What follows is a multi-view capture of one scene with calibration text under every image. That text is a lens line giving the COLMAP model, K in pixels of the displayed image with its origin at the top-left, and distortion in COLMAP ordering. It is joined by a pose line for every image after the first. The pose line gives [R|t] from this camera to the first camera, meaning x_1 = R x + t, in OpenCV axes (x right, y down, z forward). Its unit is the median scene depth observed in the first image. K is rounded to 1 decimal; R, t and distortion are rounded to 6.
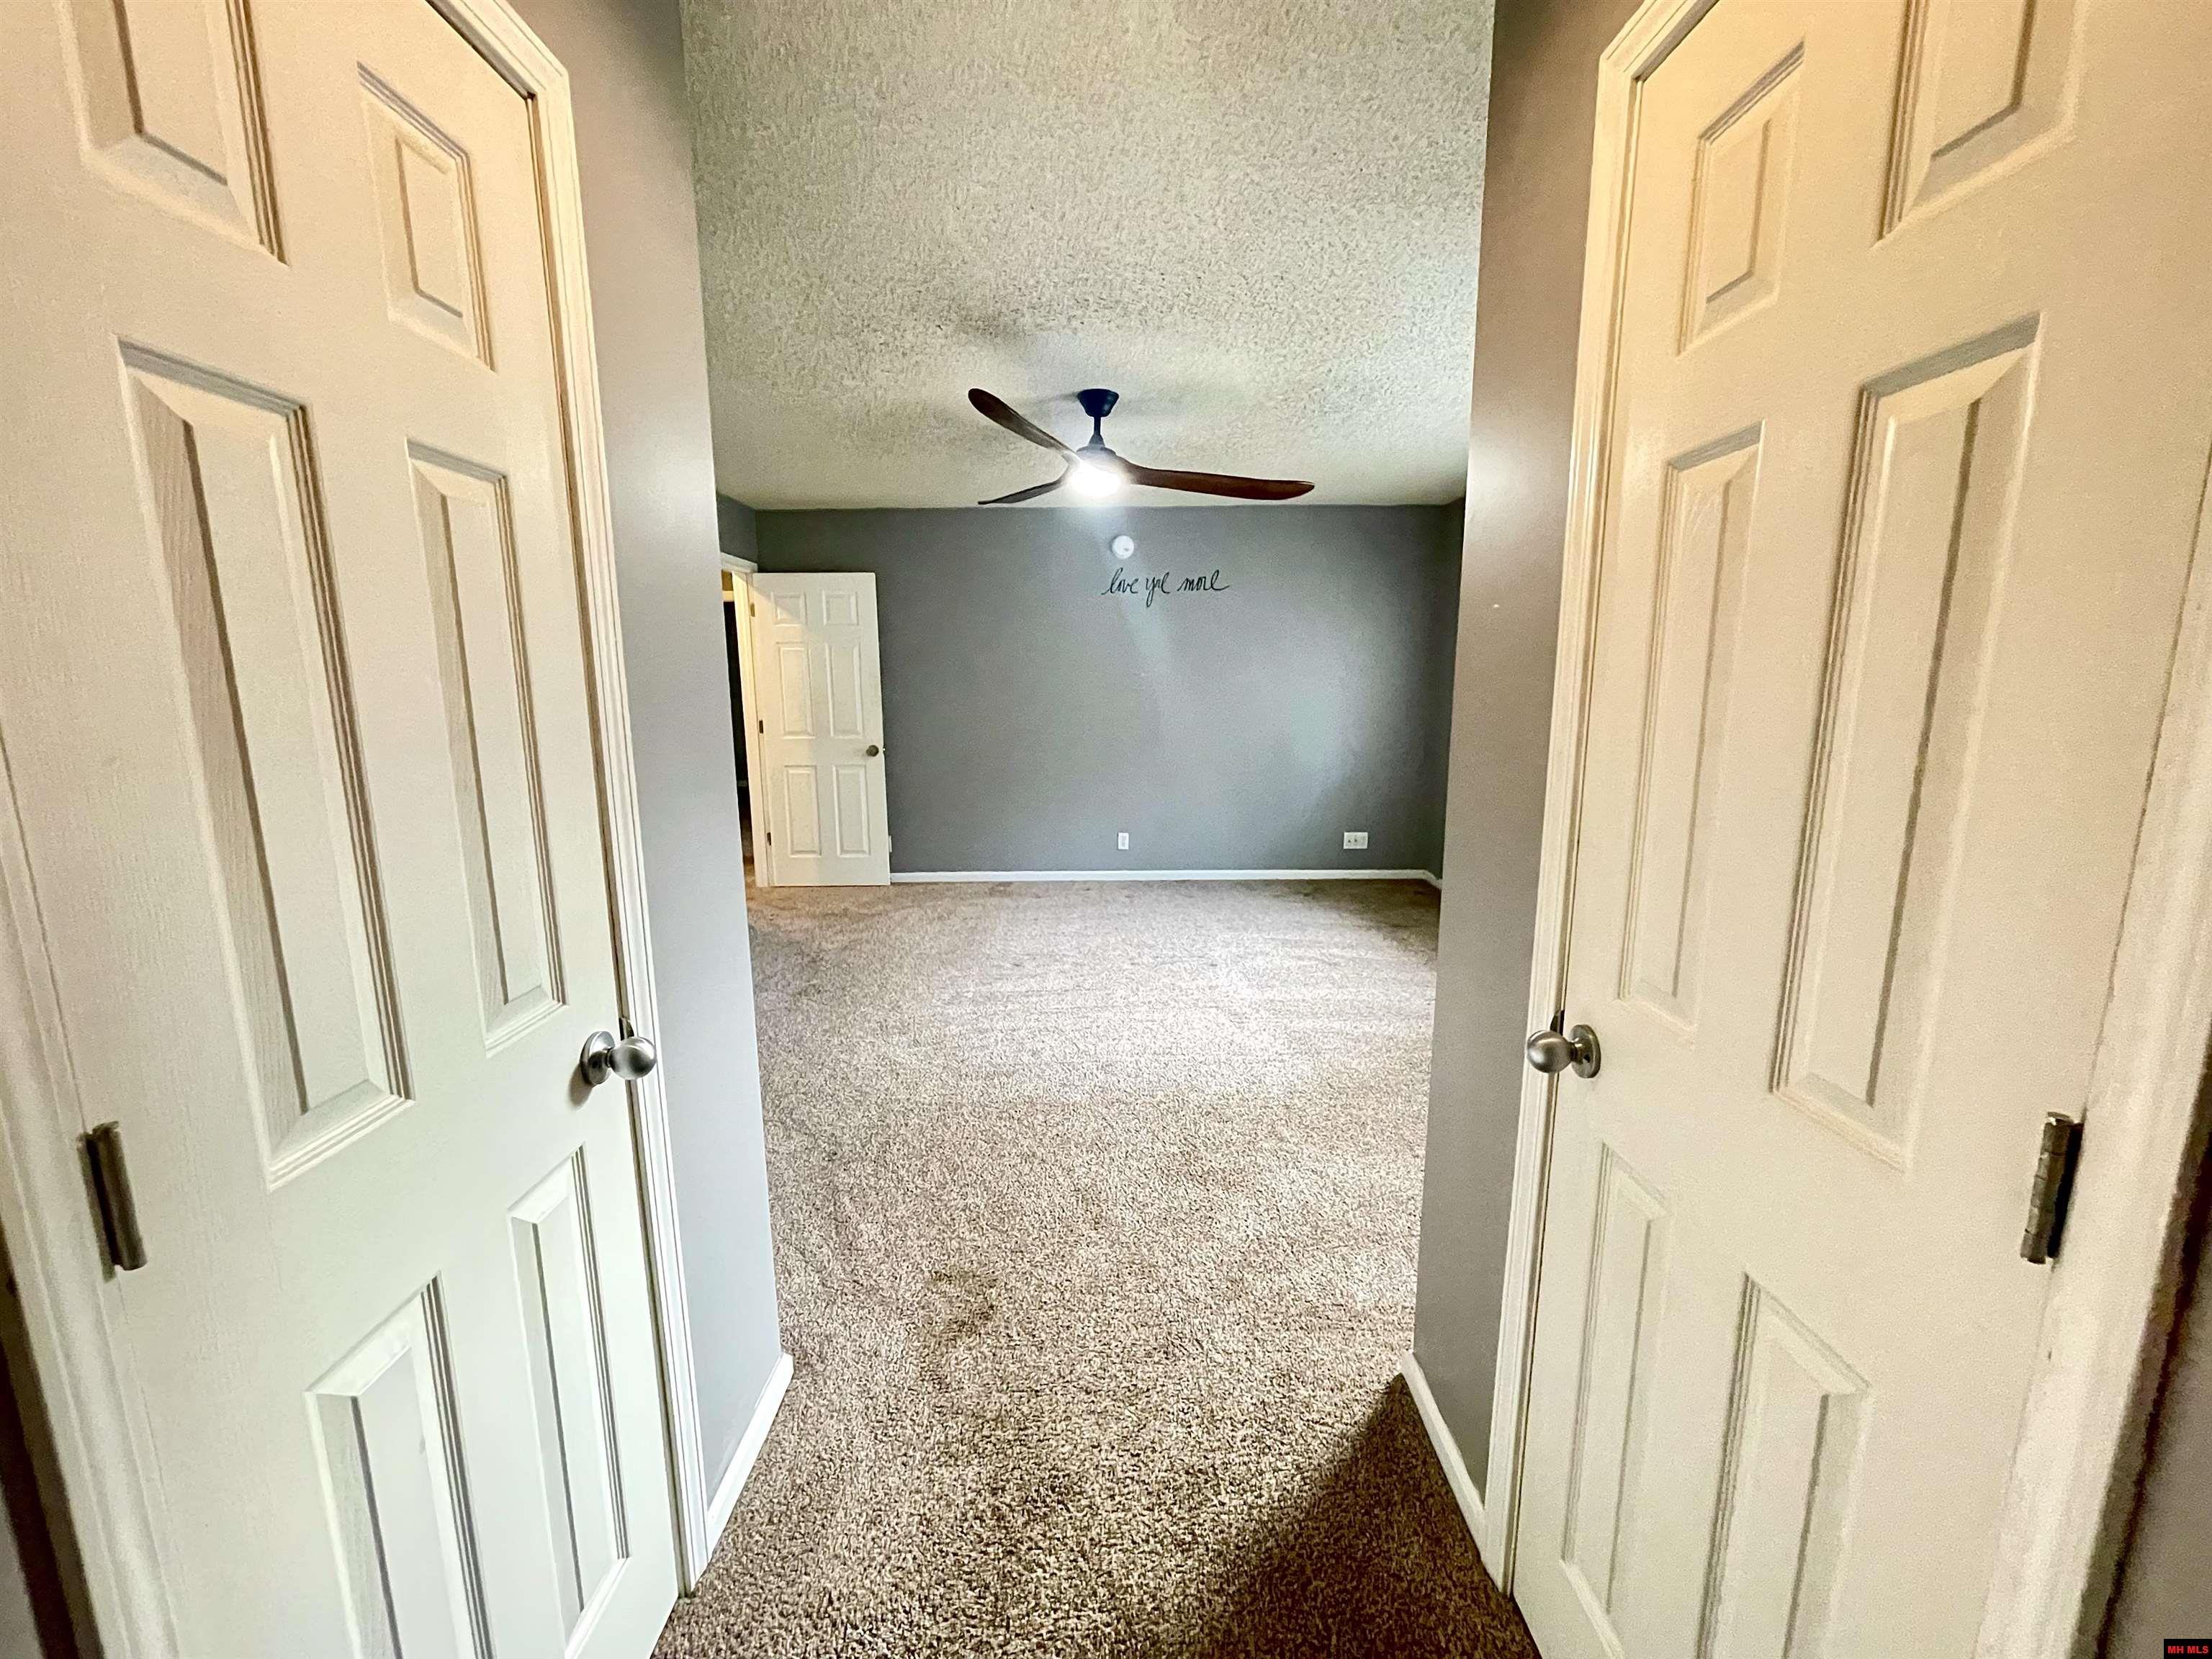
lens RADIAL K [[895.0, 0, 1108.8], [0, 895.0, 828.0], [0, 0, 1]] dist [-0.001127, -0.001555]
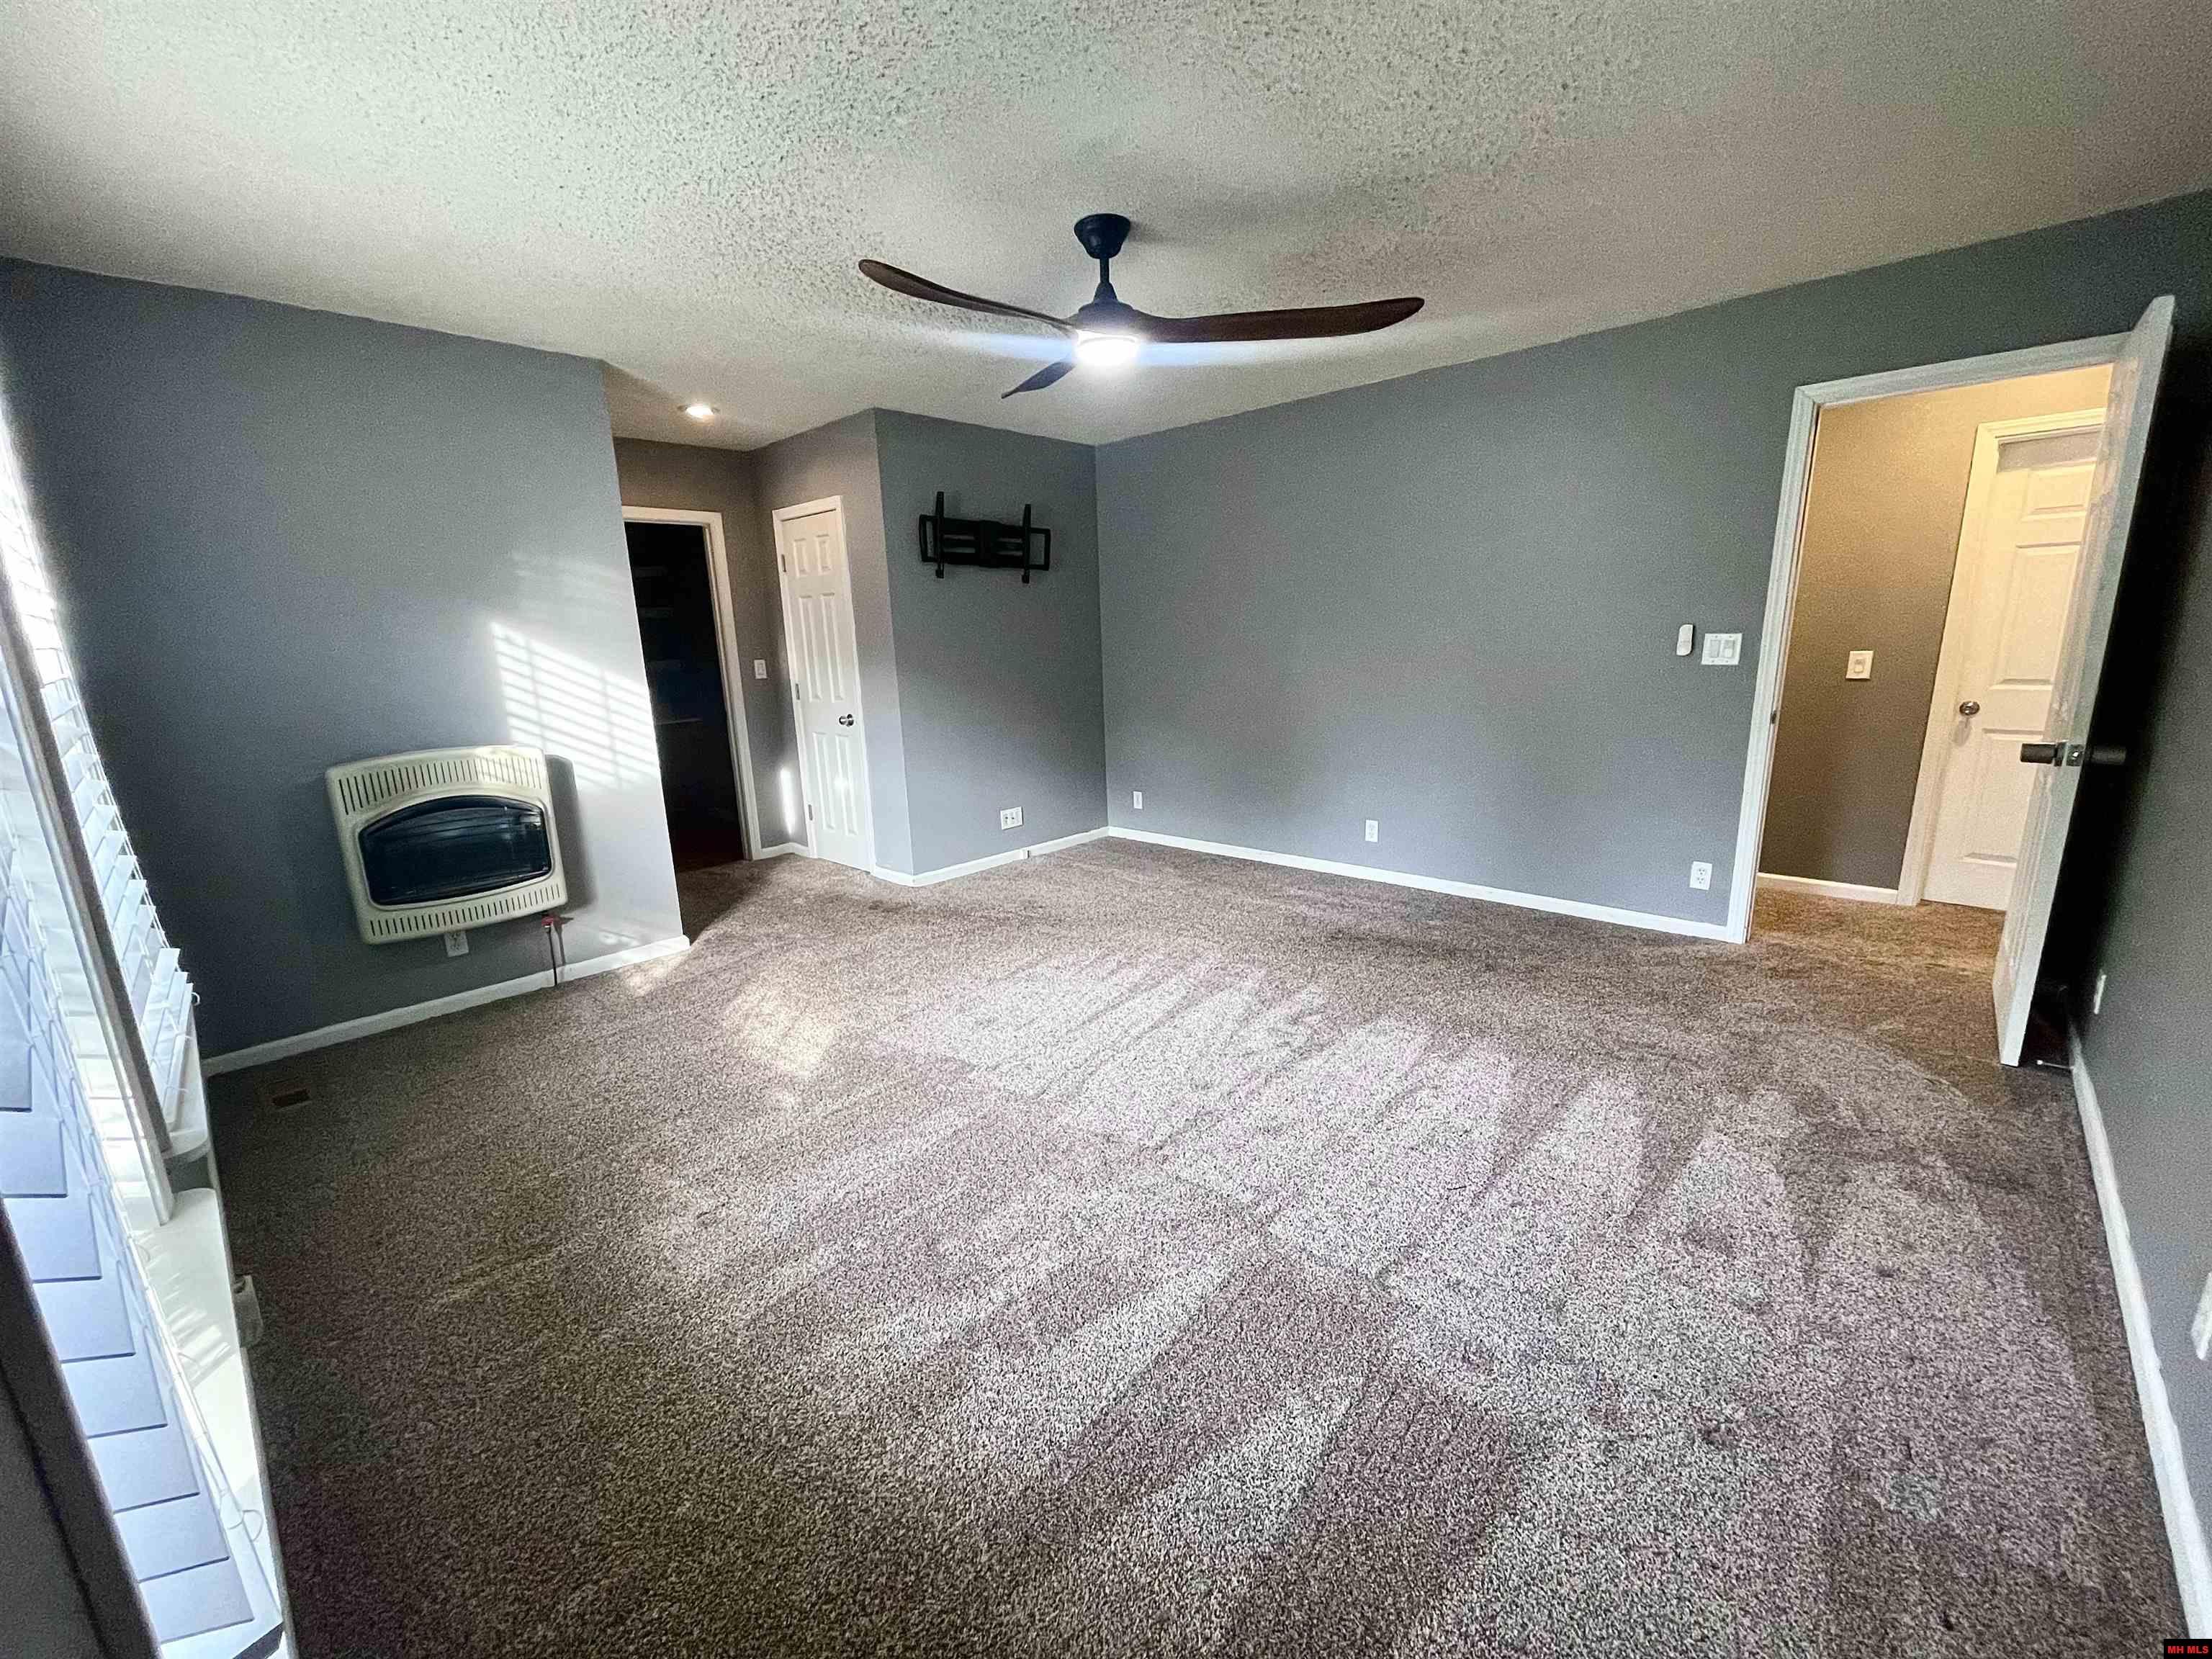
lens RADIAL K [[895.0, 0, 1102.8], [0, 895.0, 840.7], [0, 0, 1]] dist [-0.001127, -0.001555]
pose [[-0.693668, 0.191400, -0.694400, 0.352579], [-0.076514, 0.939014, 0.335257, -0.155515], [0.716220, 0.285689, -0.636719, 0.965292]]
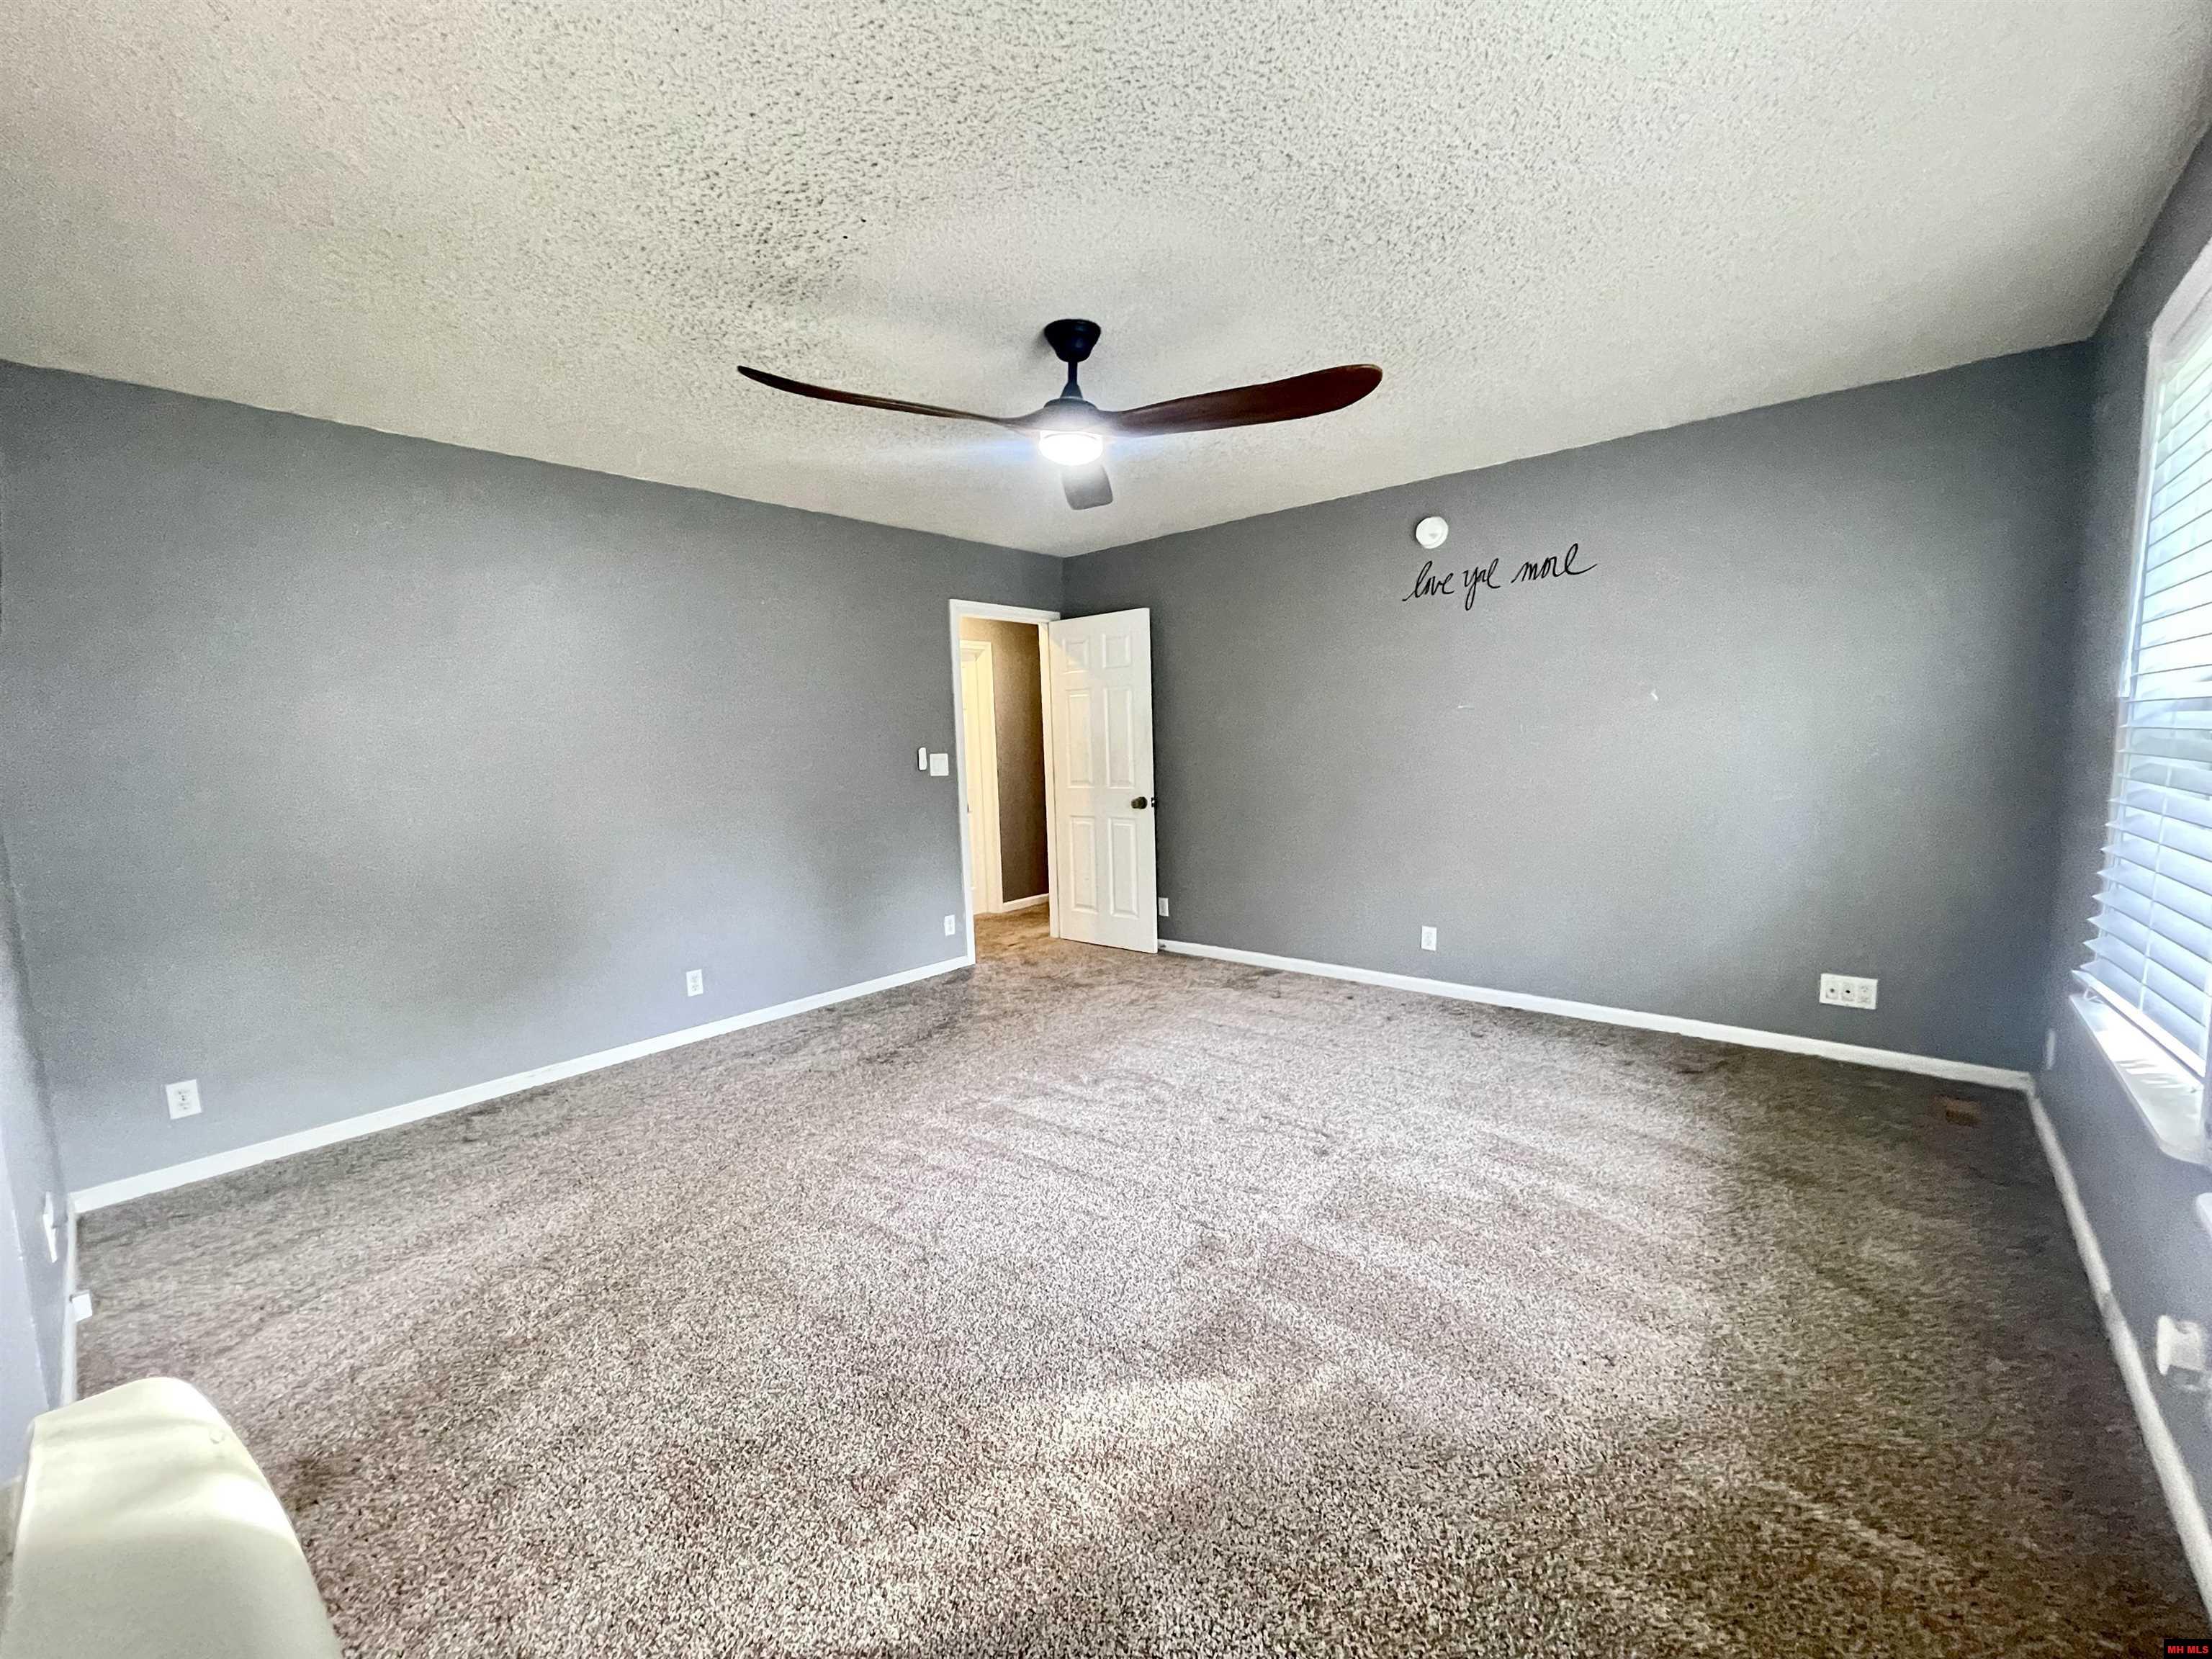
lens RADIAL K [[895.0, 0, 1096.0], [0, 895.0, 842.8], [0, 0, 1]] dist [-0.001127, -0.001555]
pose [[0.749287, 0.059748, -0.659545, 0.303789], [-0.079770, 0.996813, -0.000323, -0.042462], [0.657424, 0.052854, 0.751665, 0.293180]]
